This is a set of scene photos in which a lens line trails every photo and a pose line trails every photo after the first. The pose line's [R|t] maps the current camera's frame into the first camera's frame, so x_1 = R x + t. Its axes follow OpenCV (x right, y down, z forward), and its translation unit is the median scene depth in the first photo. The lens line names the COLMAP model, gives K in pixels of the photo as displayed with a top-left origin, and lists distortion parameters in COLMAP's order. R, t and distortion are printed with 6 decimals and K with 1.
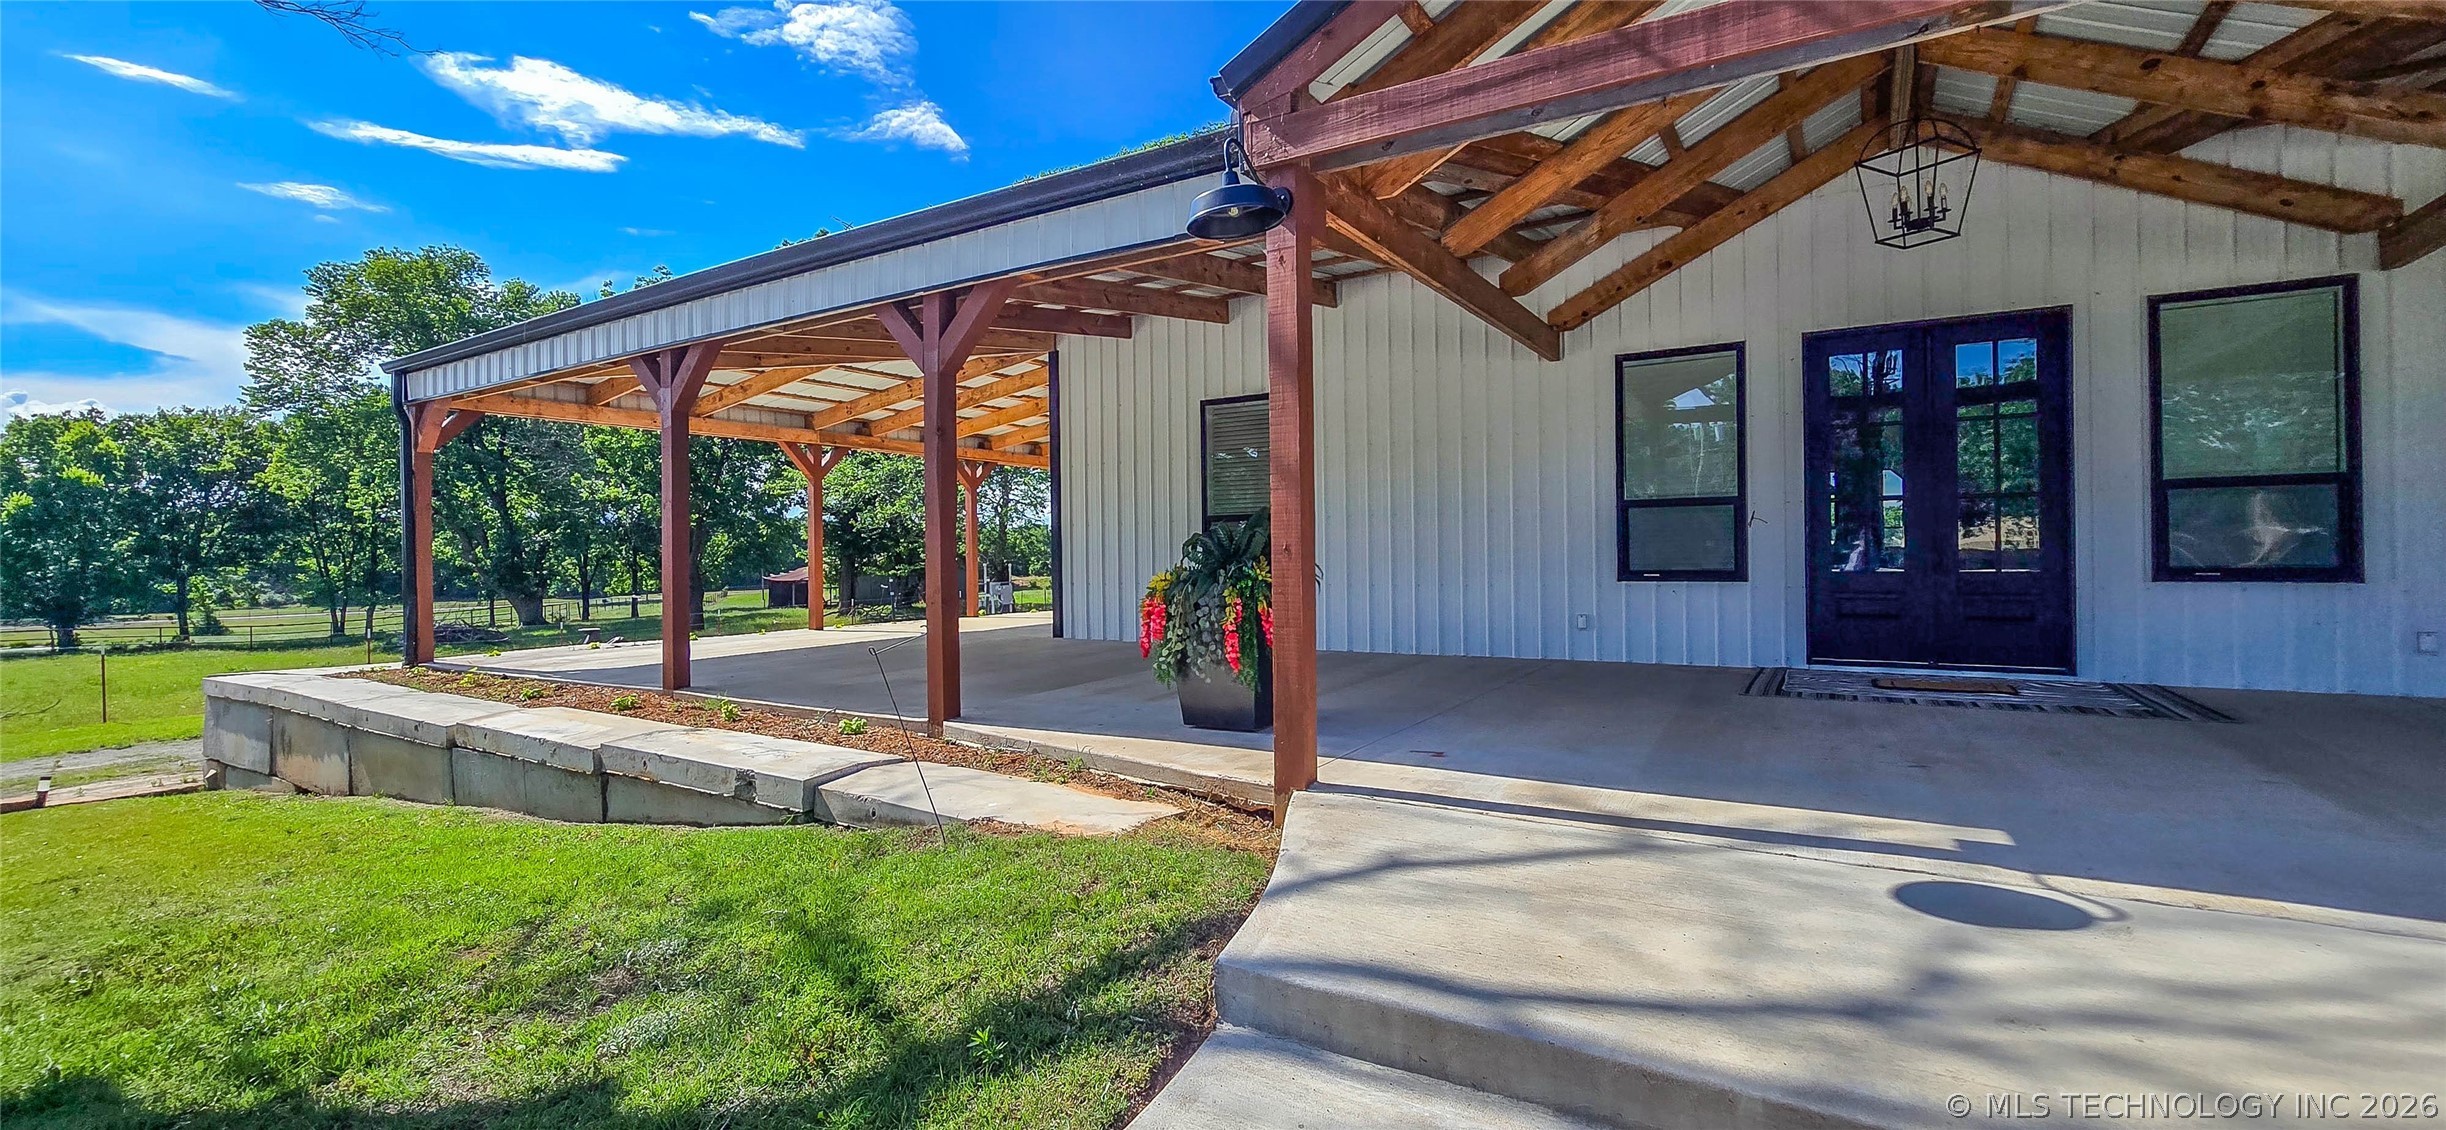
lens RADIAL K [[1016.0, 0, 1227.1], [0, 1016.0, 552.1], [0, 0, 1]] dist [-0.011179, 0.007000]
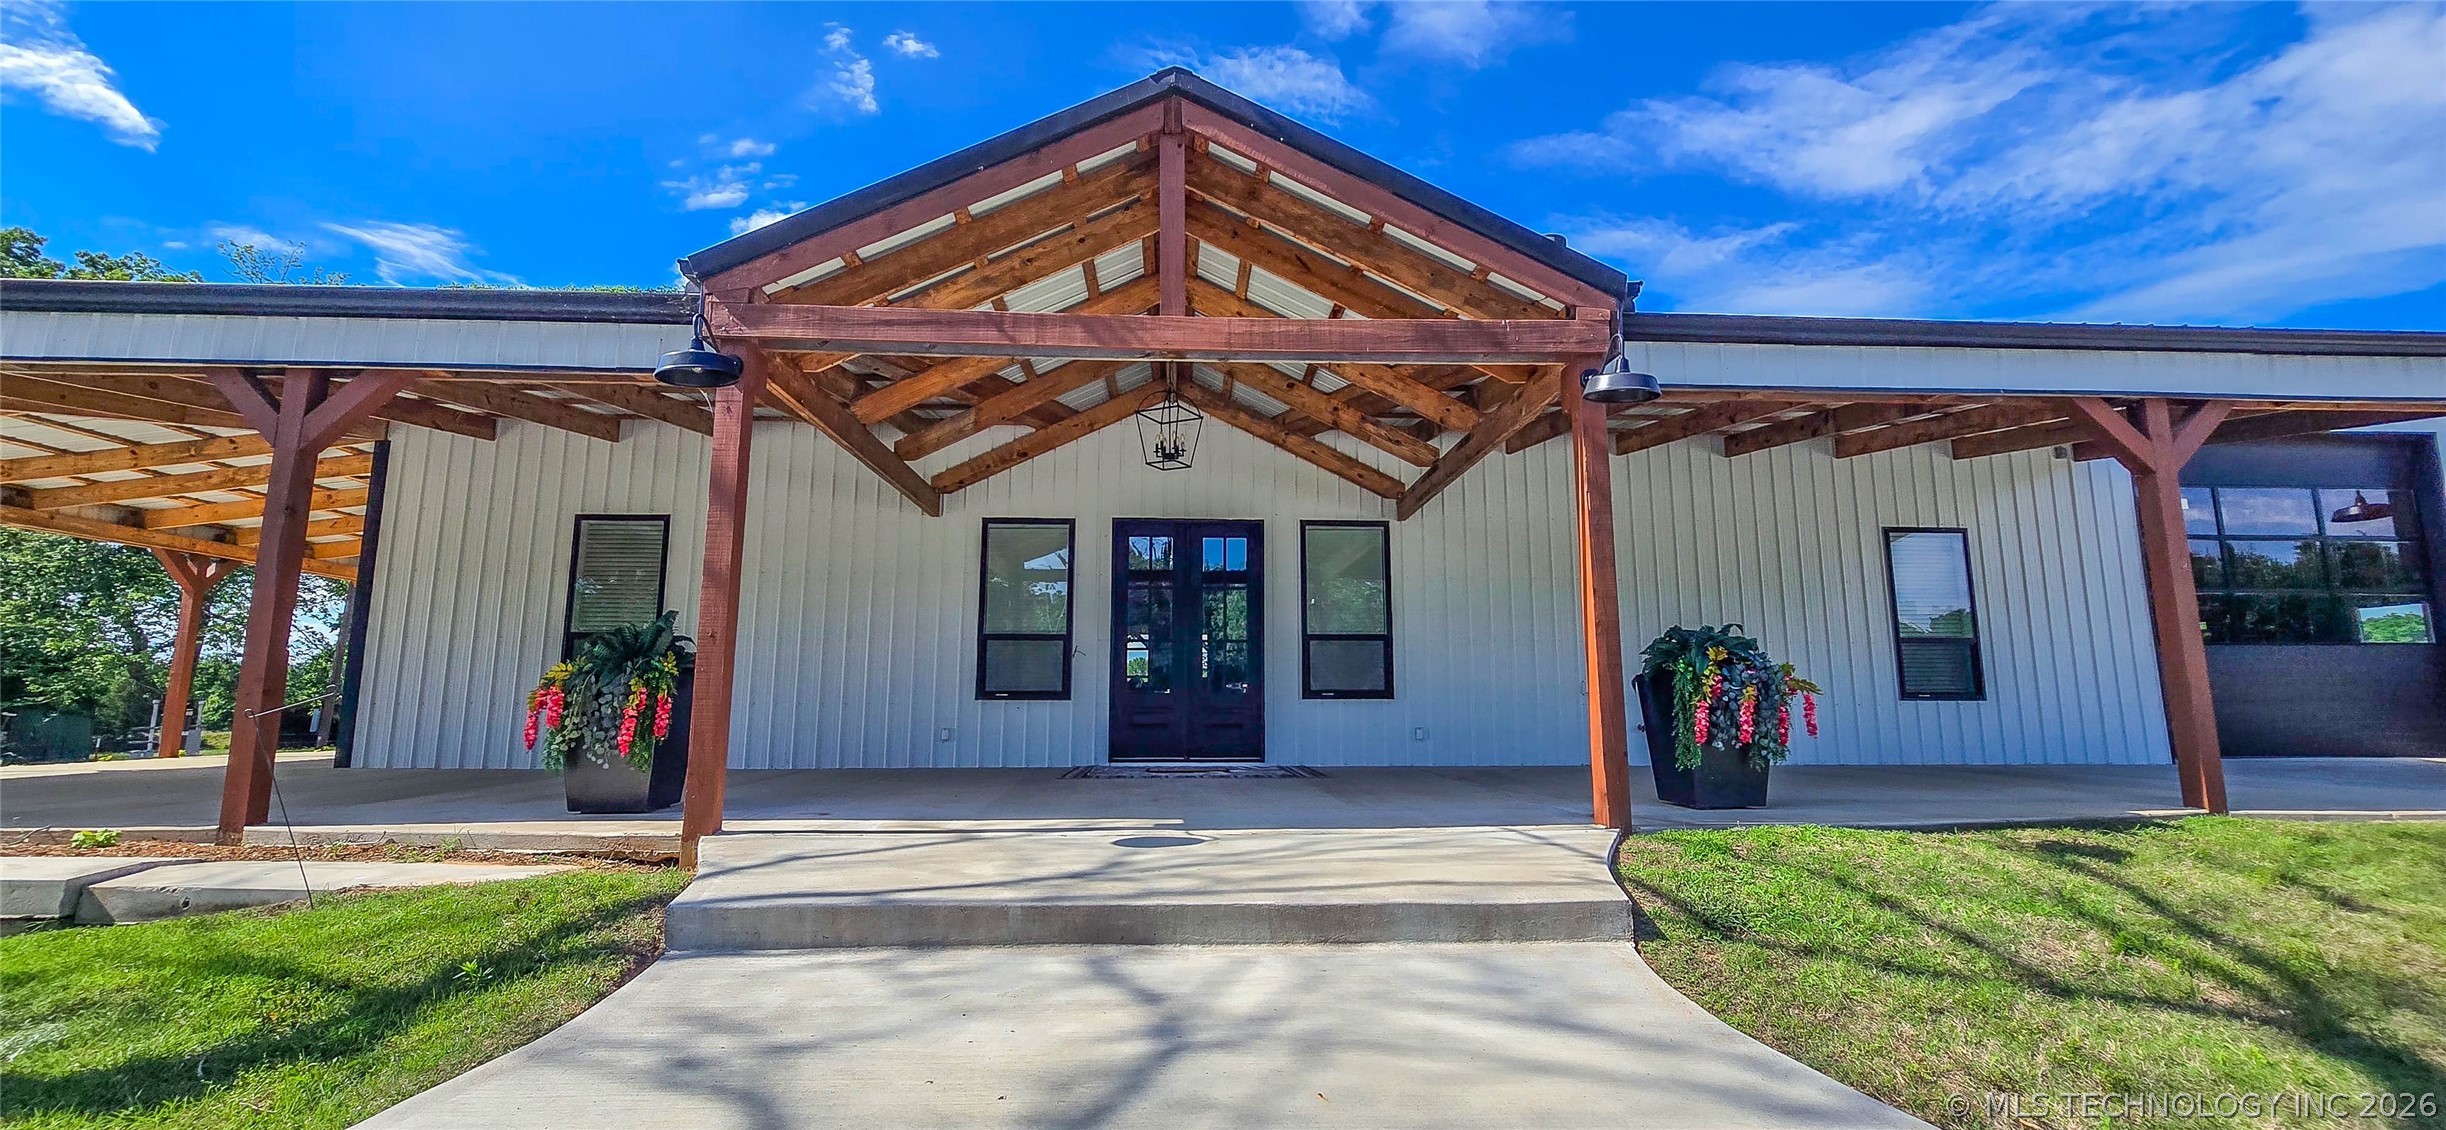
lens RADIAL K [[1016.0, 0, 1227.1], [0, 1016.0, 552.1], [0, 0, 1]] dist [-0.011179, 0.007000]
pose [[0.825779, 0.100044, 0.555049, -0.078976], [-0.013870, 0.987446, -0.157345, 0.053733], [-0.563823, 0.122234, 0.816800, -0.248632]]
